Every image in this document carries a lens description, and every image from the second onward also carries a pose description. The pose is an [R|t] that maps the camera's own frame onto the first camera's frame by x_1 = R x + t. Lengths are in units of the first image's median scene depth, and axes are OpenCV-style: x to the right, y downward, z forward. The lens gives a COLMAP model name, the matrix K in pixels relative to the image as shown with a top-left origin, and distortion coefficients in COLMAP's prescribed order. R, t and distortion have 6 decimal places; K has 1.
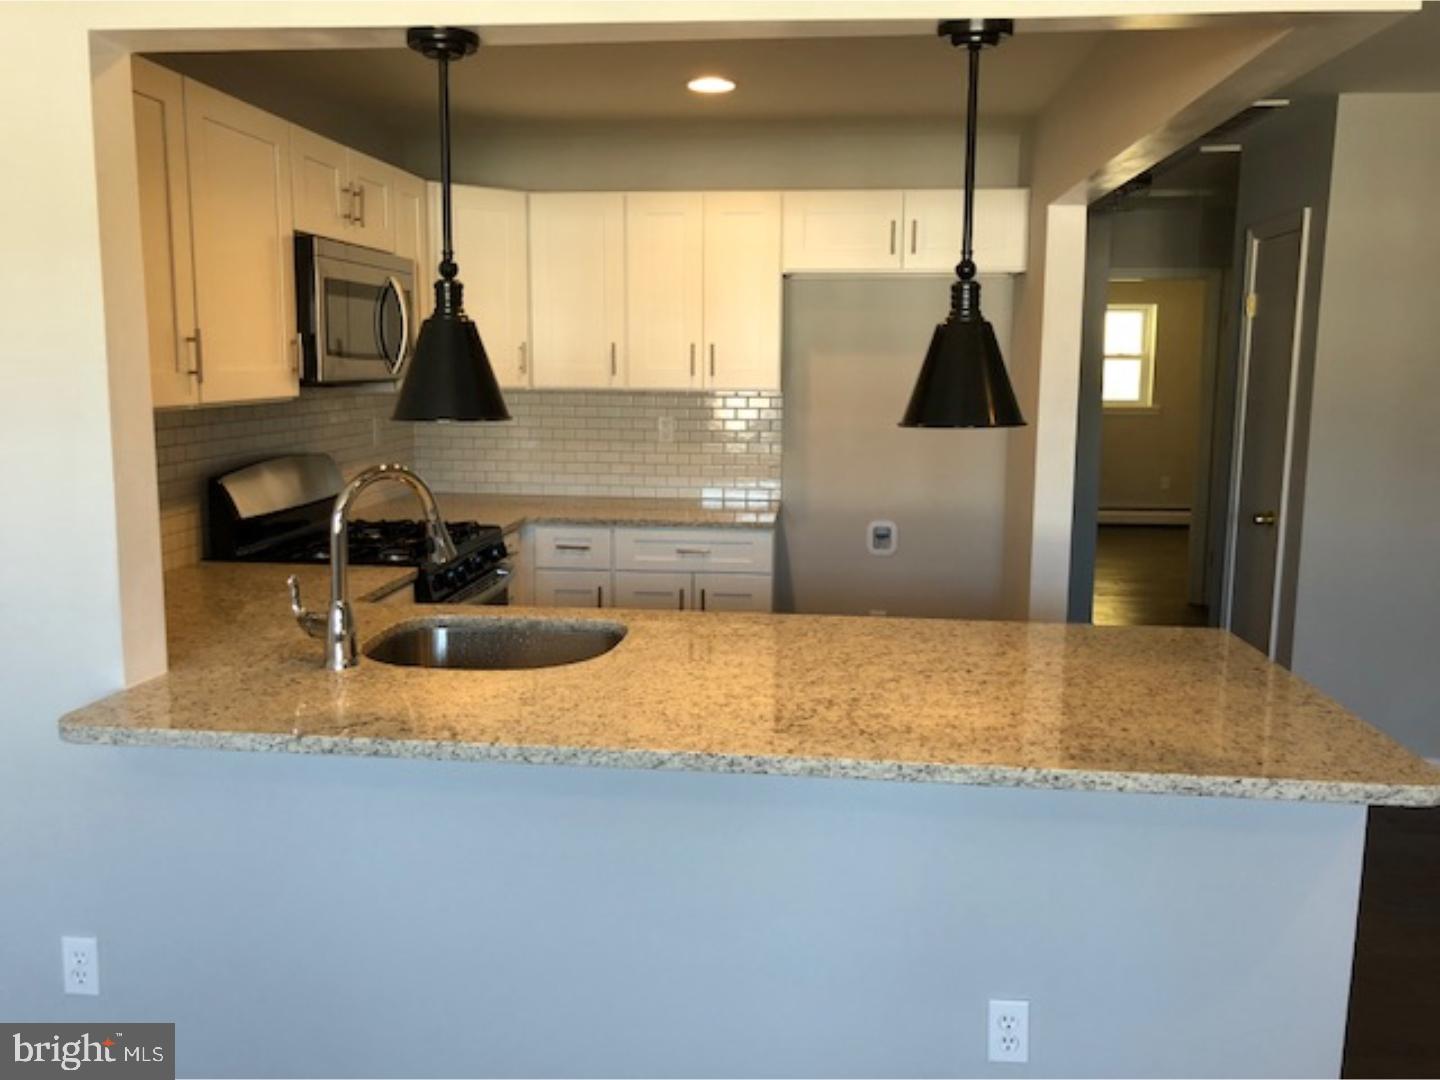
lens RADIAL K [[1171.4, 0, 722.9], [0, 1171.4, 539.8], [0, 0, 1]] dist [0.026046, -0.028396]
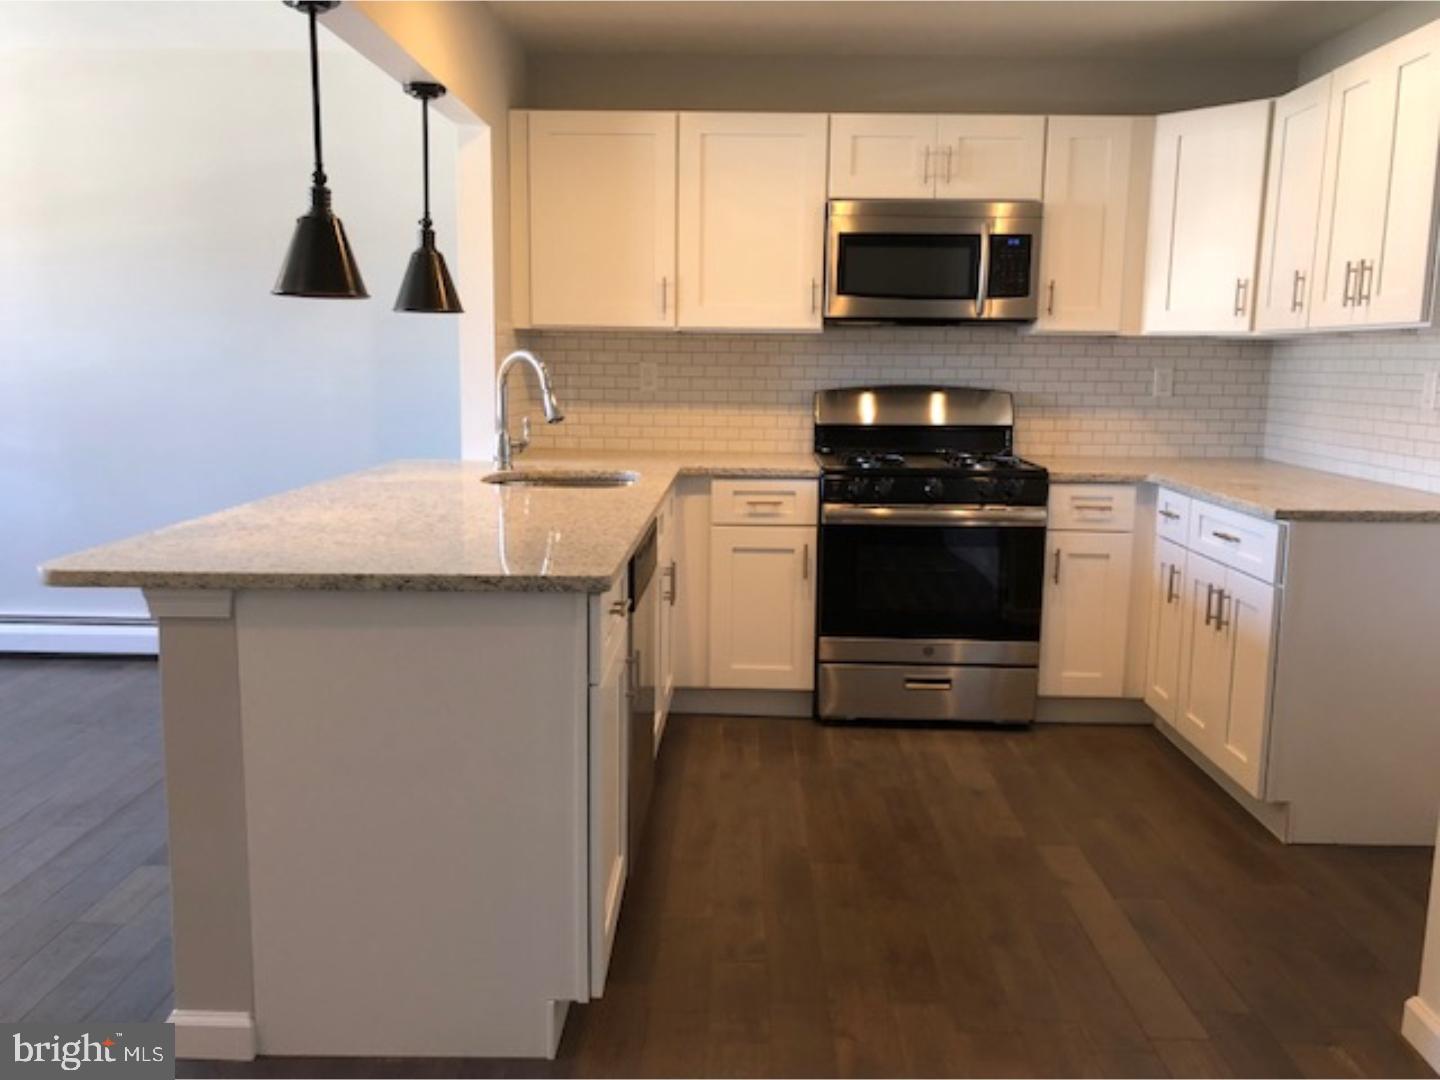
lens RADIAL K [[1171.4, 0, 721.5], [0, 1171.4, 548.3], [0, 0, 1]] dist [0.026046, -0.028396]
pose [[0.069565, 0.151694, -0.985976, 0.913305], [-0.165933, 0.976362, 0.138508, -0.044584], [0.983680, 0.153970, 0.093092, 0.779904]]
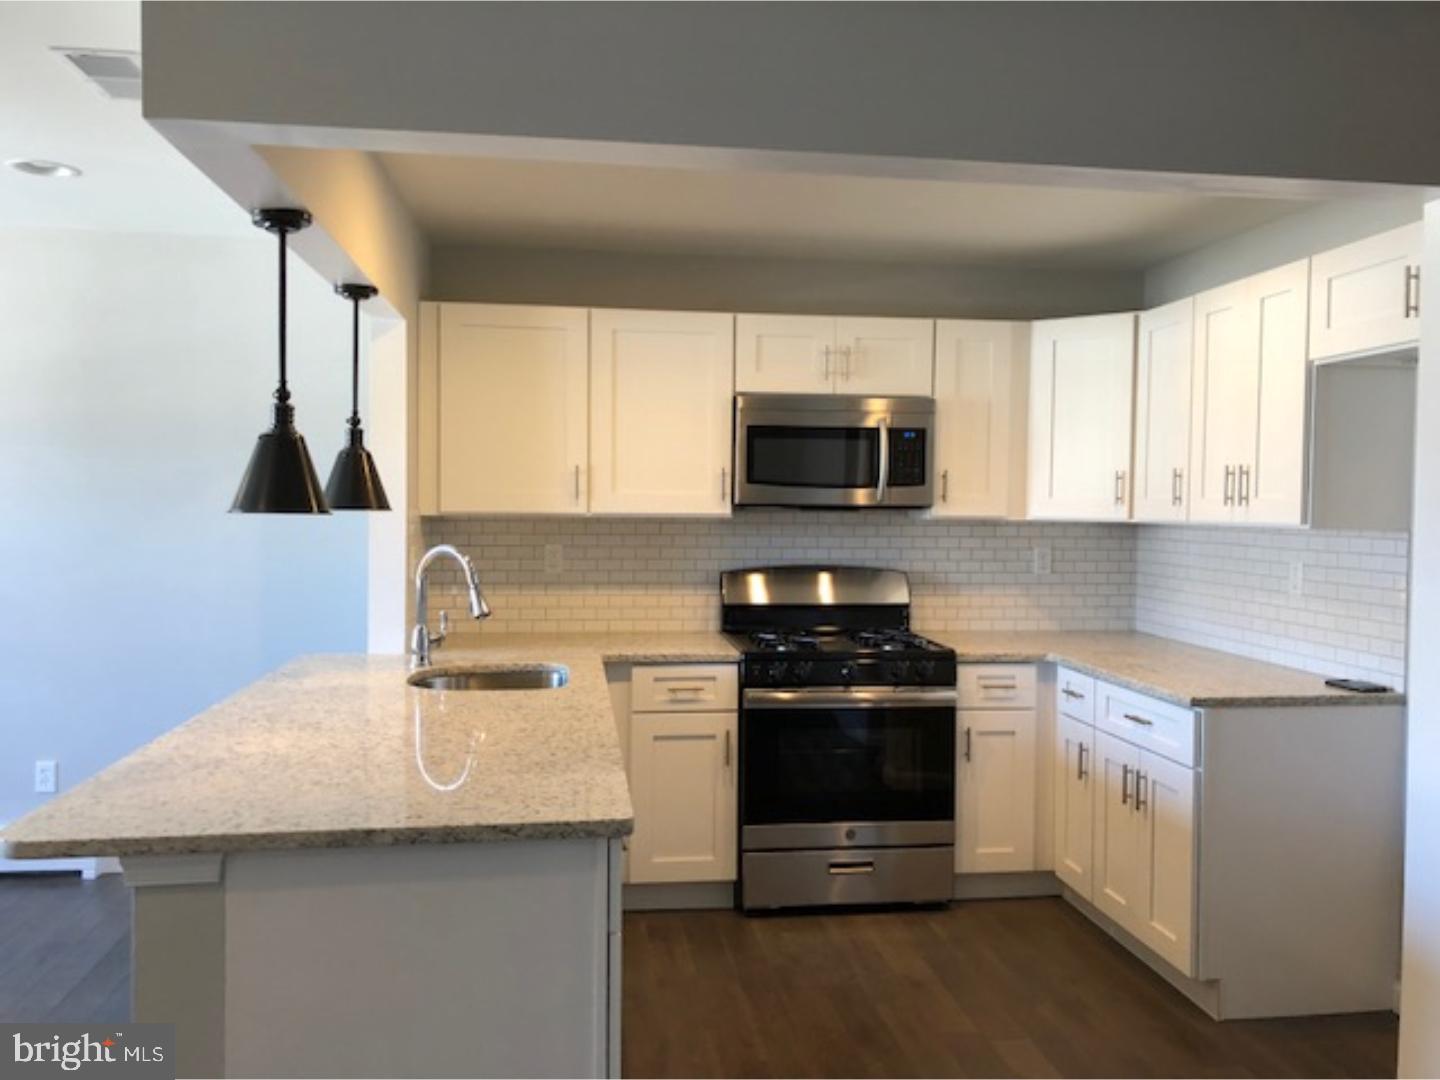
lens RADIAL K [[1171.4, 0, 726.0], [0, 1171.4, 540.1], [0, 0, 1]] dist [0.026046, -0.028396]
pose [[0.226382, 0.025661, -0.973700, 0.896888], [-0.158644, 0.987276, -0.010866, -0.075275], [0.961032, 0.156932, 0.227573, 0.673431]]
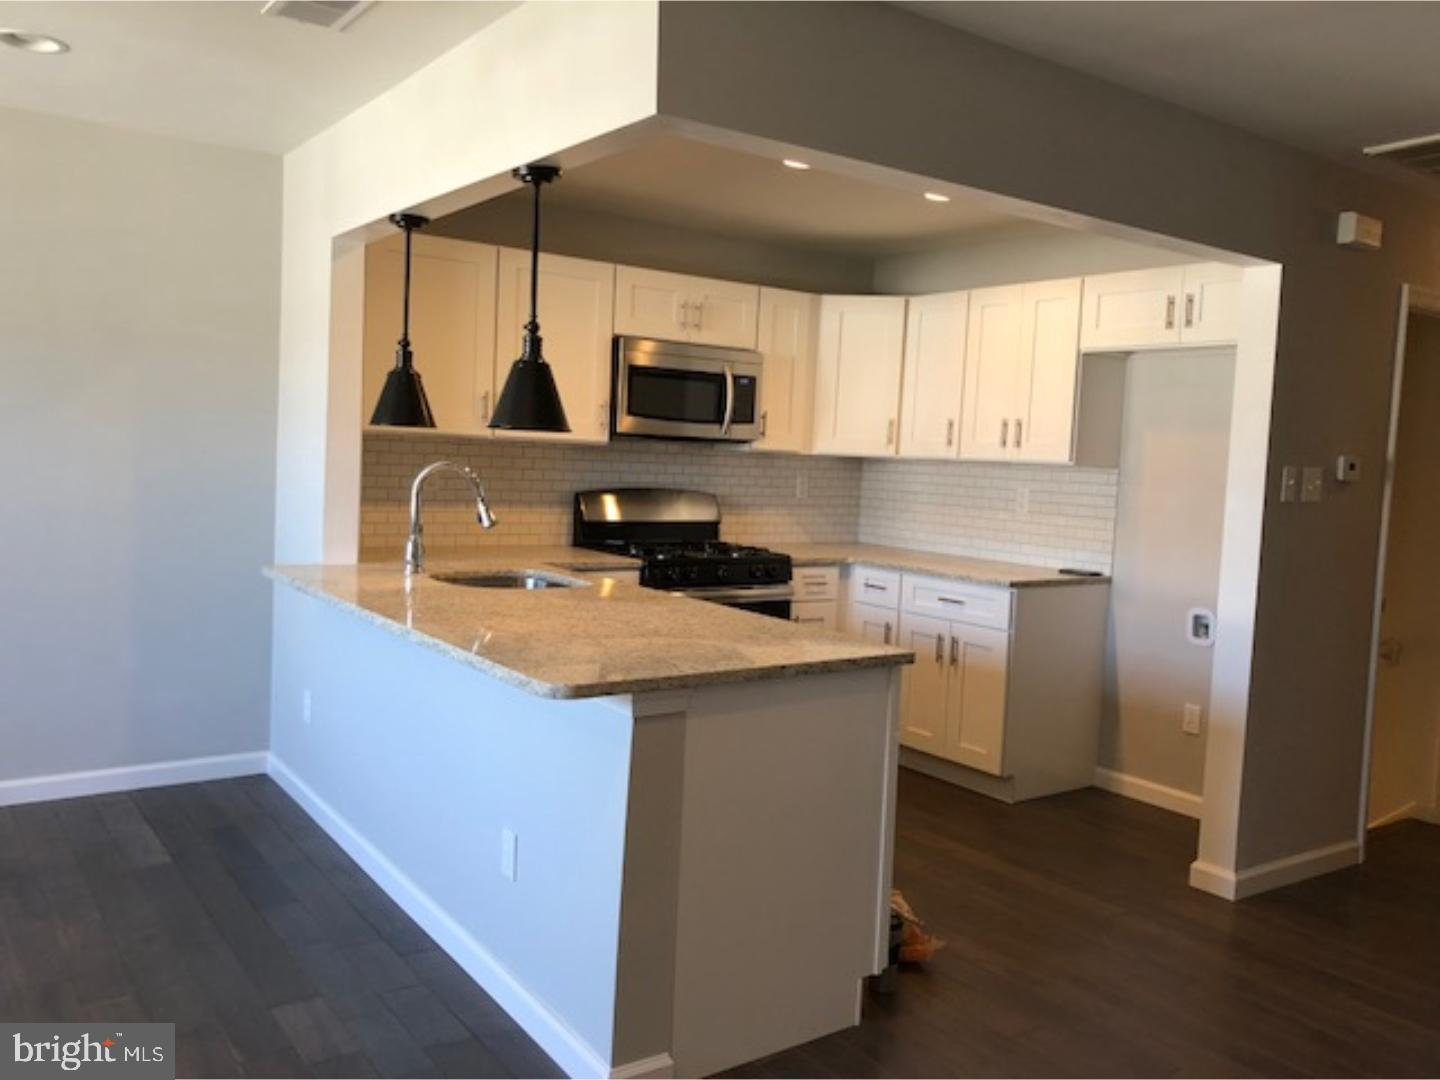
lens RADIAL K [[1171.4, 0, 721.6], [0, 1171.4, 542.1], [0, 0, 1]] dist [0.026046, -0.028396]
pose [[0.650787, 0.078728, -0.755167, 0.863406], [-0.155618, 0.987325, -0.031177, 0.030136], [0.743141, 0.137807, 0.654790, 0.128002]]
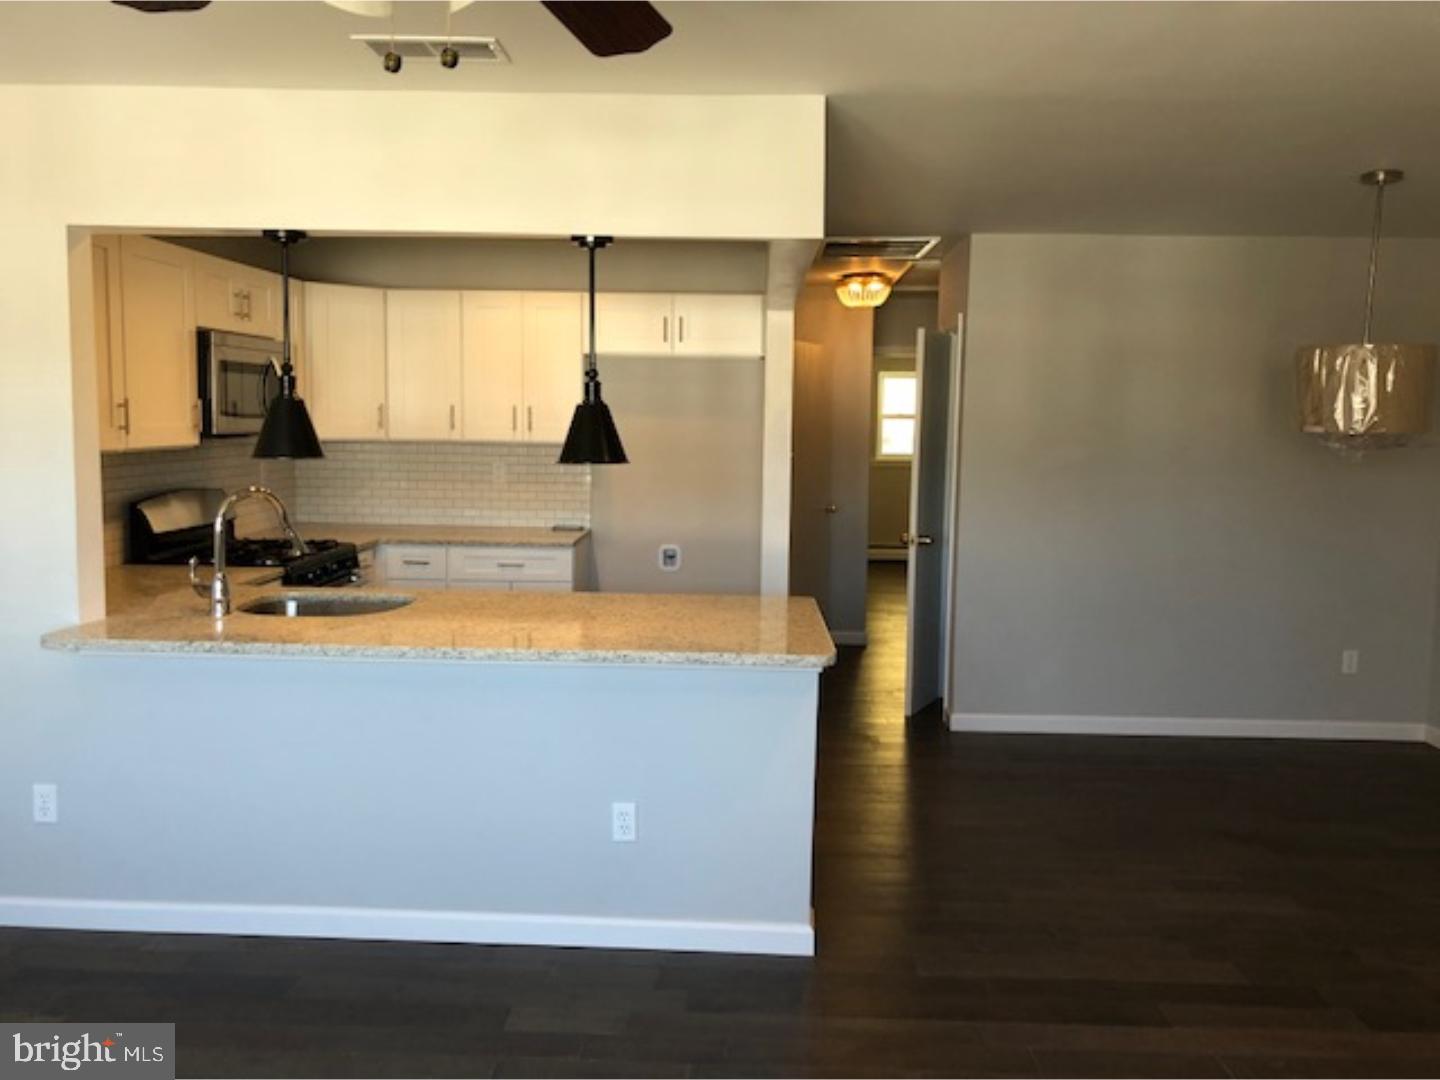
lens RADIAL K [[1171.4, 0, 733.2], [0, 1171.4, 539.8], [0, 0, 1]] dist [0.026046, -0.028396]
pose [[0.997310, -0.000683, 0.073300, 0.163061], [0.004014, 0.998965, -0.045298, 0.054508], [-0.073193, 0.045470, 0.996281, -0.415139]]
